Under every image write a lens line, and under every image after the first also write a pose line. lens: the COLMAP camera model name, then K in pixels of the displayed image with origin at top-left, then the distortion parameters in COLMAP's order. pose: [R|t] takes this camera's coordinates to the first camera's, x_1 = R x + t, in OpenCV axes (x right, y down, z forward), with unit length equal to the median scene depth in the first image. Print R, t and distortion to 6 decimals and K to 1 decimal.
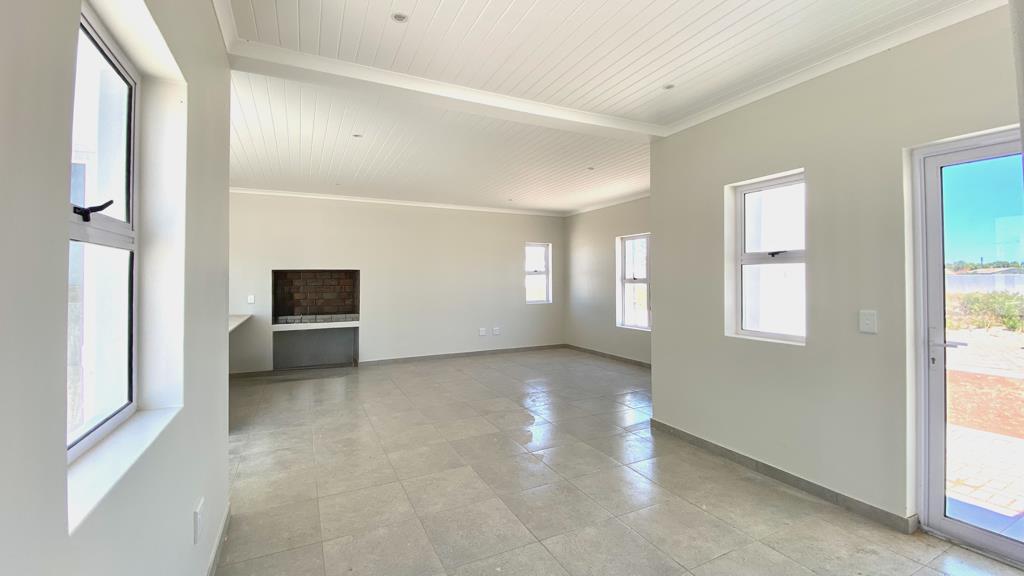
lens RADIAL K [[418.5, 0, 520.9], [0, 418.5, 282.3], [0, 0, 1]] dist [-0.000448, -0.000207]
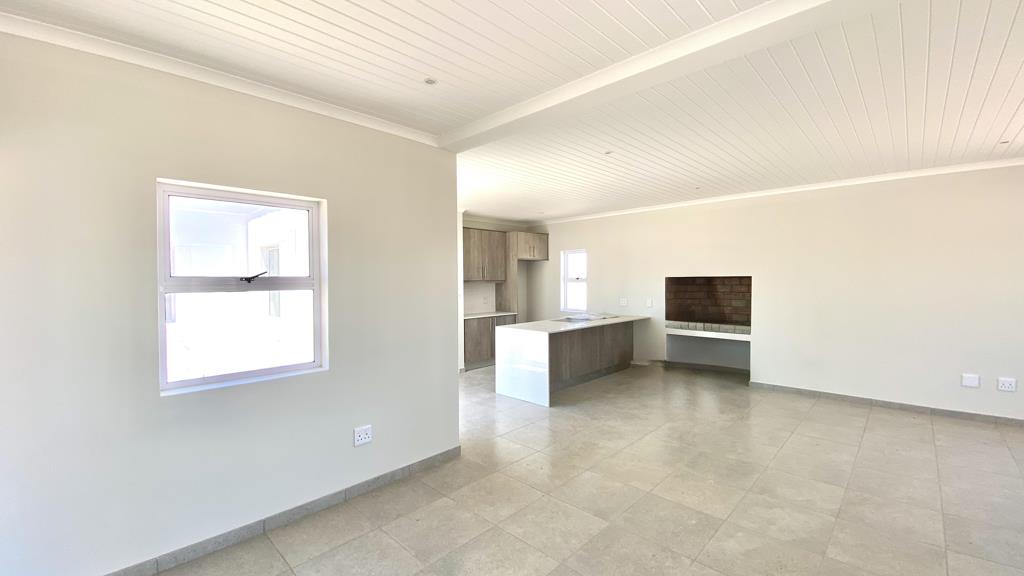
lens RADIAL K [[418.5, 0, 522.4], [0, 418.5, 287.6], [0, 0, 1]] dist [-0.000448, -0.000207]
pose [[0.326642, 0.018810, -0.944961, 0.290483], [-0.002534, 0.999816, 0.019026, -0.021341], [0.945145, -0.003820, 0.326629, 0.277306]]
